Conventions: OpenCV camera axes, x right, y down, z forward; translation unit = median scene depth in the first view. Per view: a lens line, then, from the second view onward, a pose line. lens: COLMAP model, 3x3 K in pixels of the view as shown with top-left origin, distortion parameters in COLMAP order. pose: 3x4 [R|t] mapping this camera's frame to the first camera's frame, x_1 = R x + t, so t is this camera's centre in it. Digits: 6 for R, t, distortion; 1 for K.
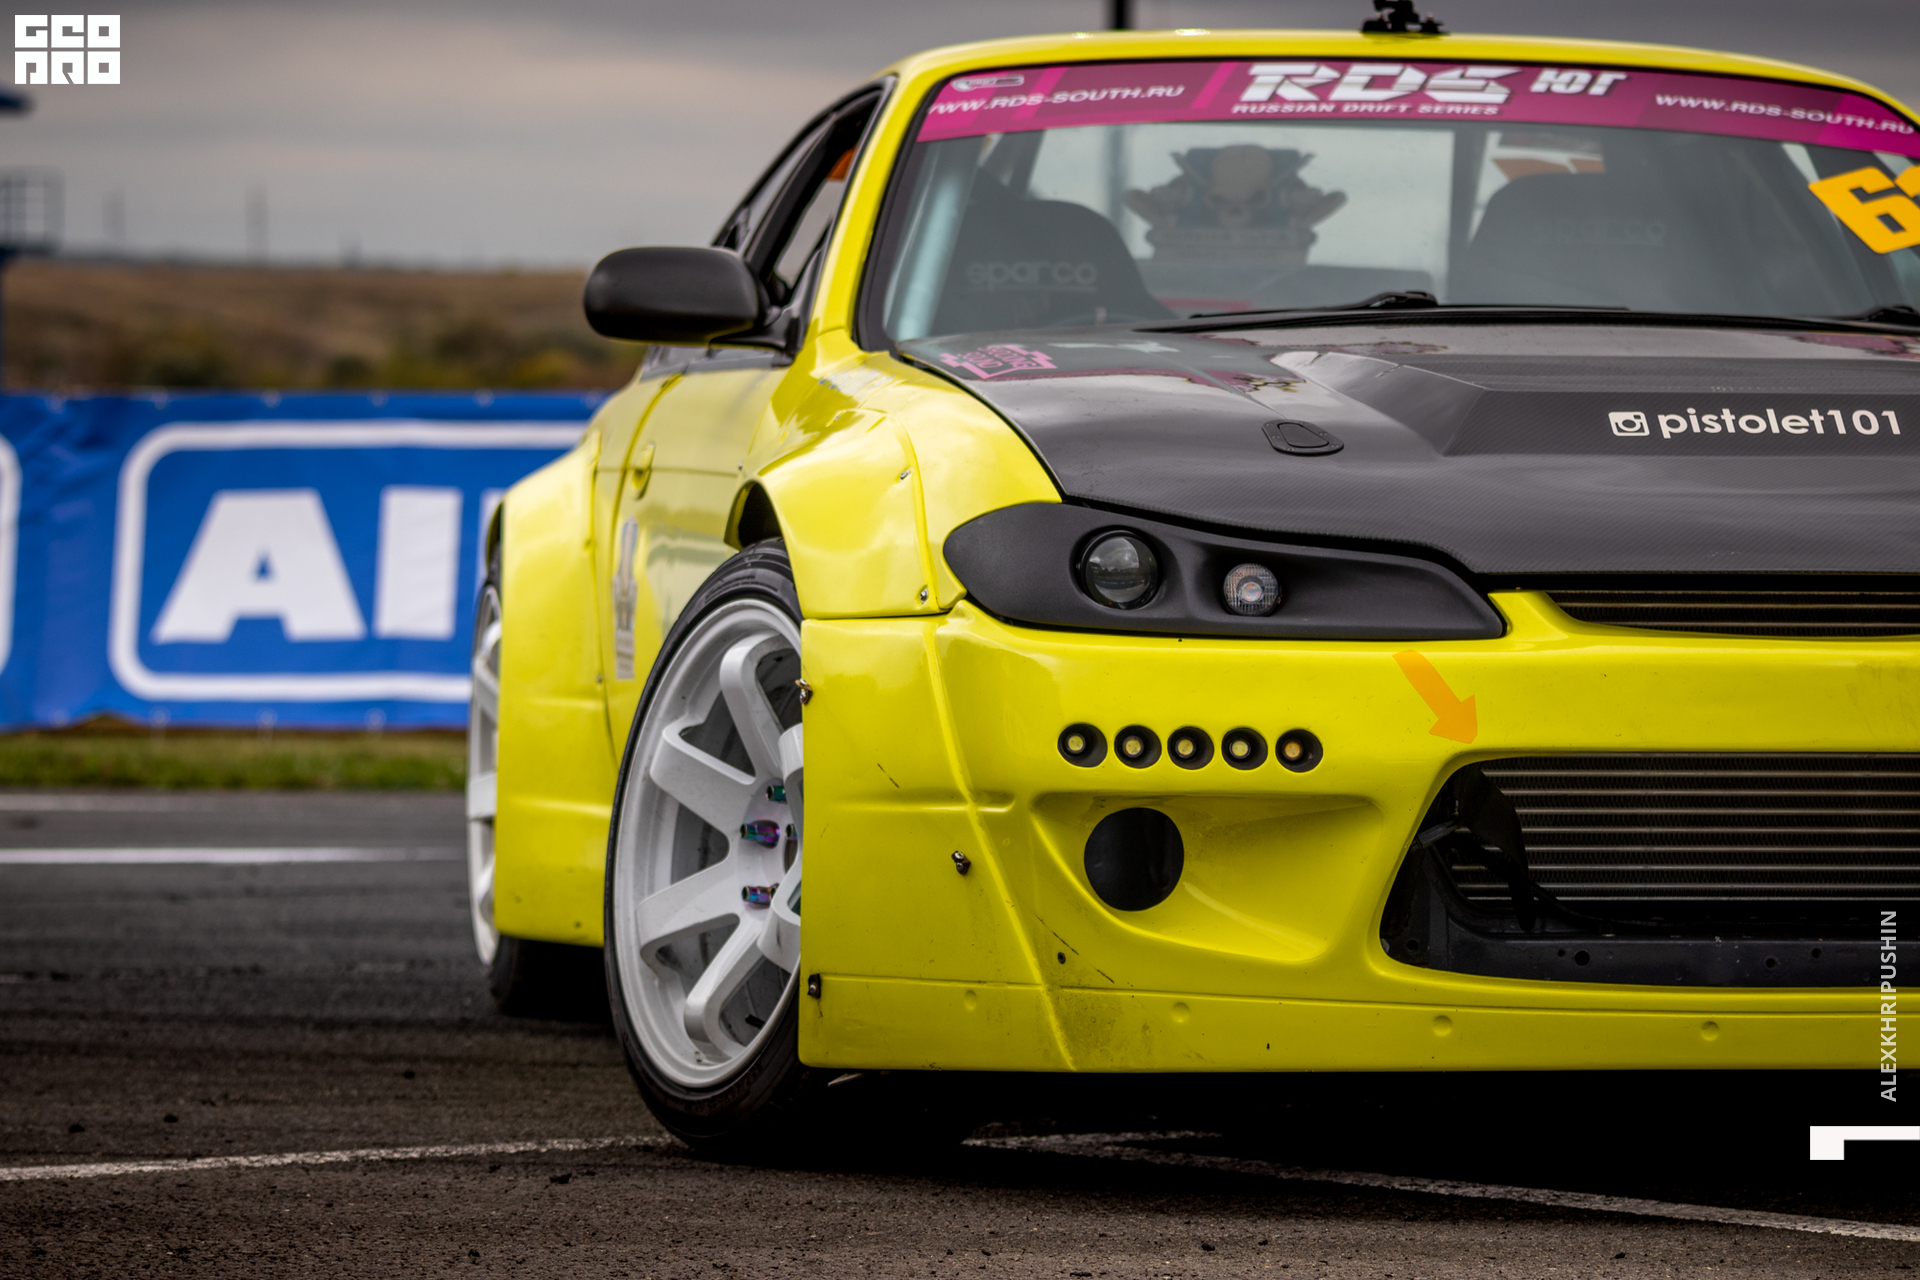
lens RADIAL K [[8170.4, 0, 960.0], [0, 8170.4, 640.0], [0, 0, 1]] dist [0.074988, -2.719428]
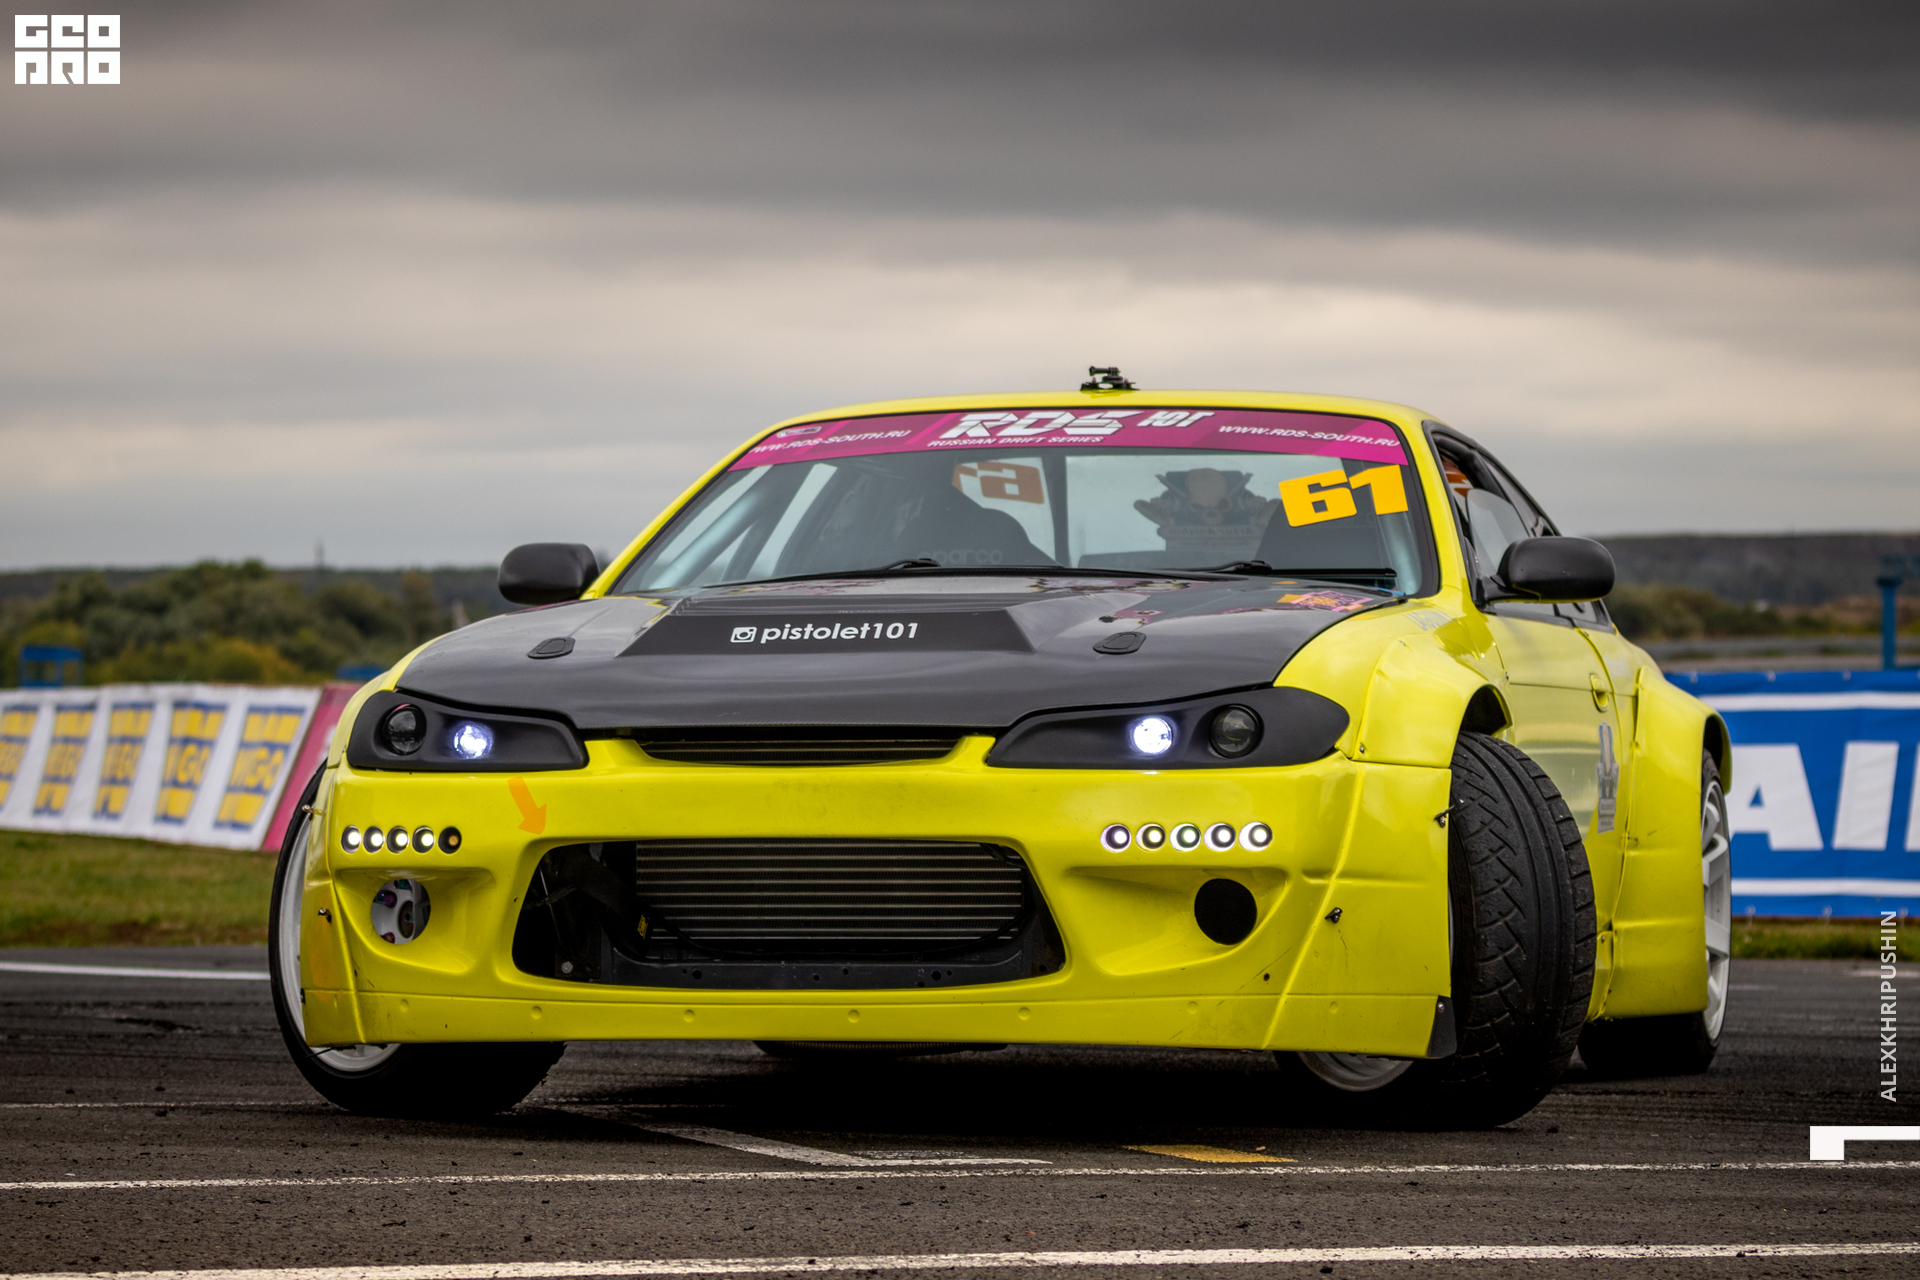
lens RADIAL K [[6210.3, 0, 960.0], [0, 6210.3, 640.0], [0, 0, 1]] dist [0.120902, 0.966815]
pose [[0.929637, -0.020472, -0.367907, 0.557499], [0.005208, 0.999086, -0.042433, 0.025363], [0.368439, 0.037532, 0.928894, -0.093309]]
